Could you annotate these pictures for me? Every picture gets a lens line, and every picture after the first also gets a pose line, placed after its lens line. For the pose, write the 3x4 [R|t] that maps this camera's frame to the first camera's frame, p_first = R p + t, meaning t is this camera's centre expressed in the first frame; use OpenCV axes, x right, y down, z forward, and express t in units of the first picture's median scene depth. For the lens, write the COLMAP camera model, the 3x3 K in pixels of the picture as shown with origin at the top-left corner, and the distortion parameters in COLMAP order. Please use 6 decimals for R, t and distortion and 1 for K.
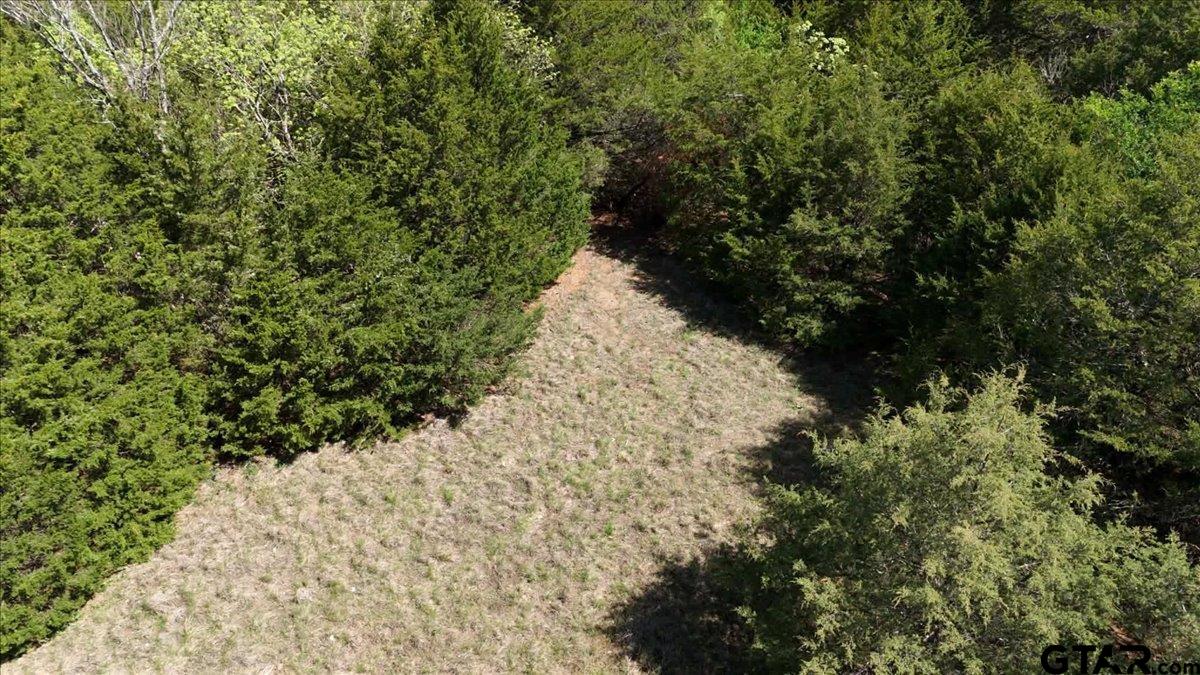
lens RADIAL K [[905.3, 0, 601.6], [0, 905.3, 314.8], [0, 0, 1]] dist [0.059032, -0.033911]
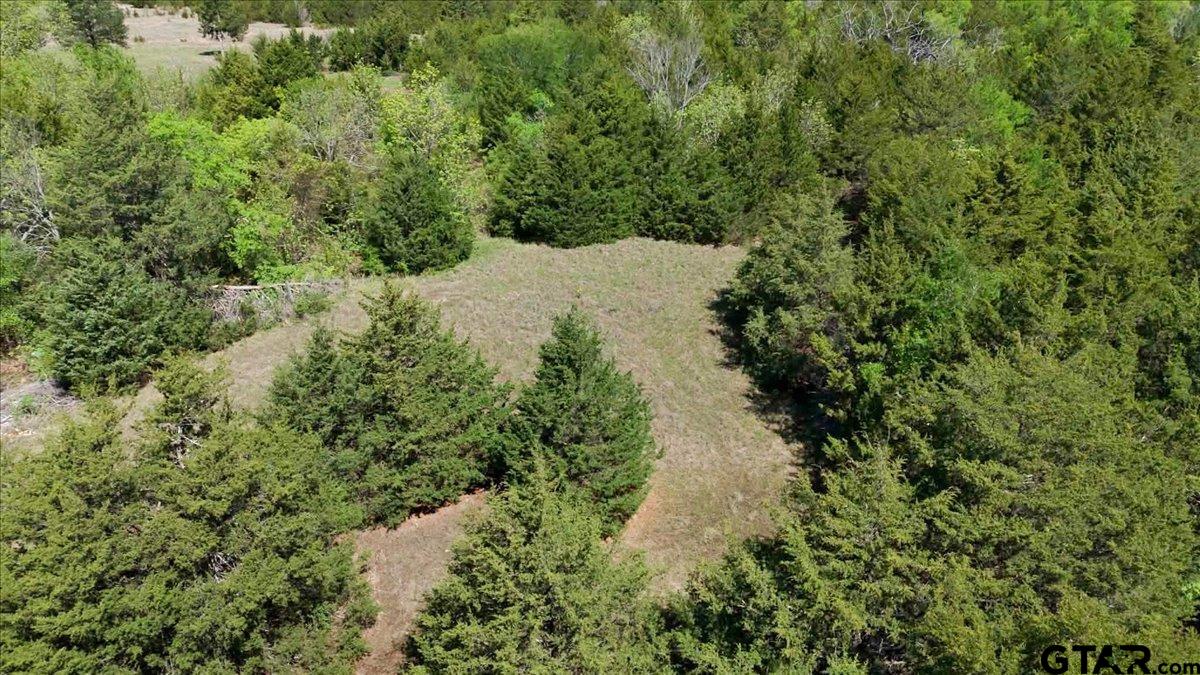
lens RADIAL K [[905.3, 0, 601.6], [0, 905.3, 314.8], [0, 0, 1]] dist [0.059032, -0.033911]
pose [[0.788272, 0.278339, -0.548775, 1.138358], [-0.377401, 0.923096, -0.073912, 0.658399], [0.485999, 0.265371, 0.832696, -1.367524]]
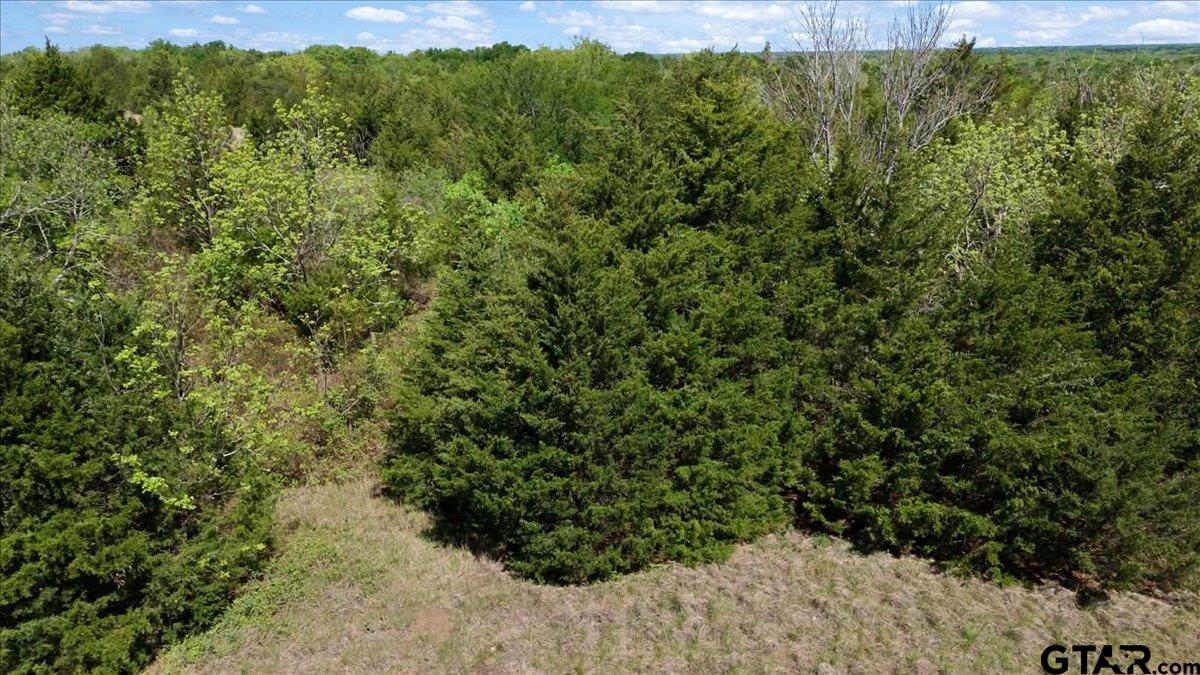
lens RADIAL K [[905.3, 0, 601.6], [0, 905.3, 314.8], [0, 0, 1]] dist [0.059032, -0.033911]
pose [[0.719940, 0.206587, -0.662577, 0.002983], [-0.412364, 0.895217, -0.168943, 0.213534], [0.558249, 0.394852, 0.729692, 0.149691]]
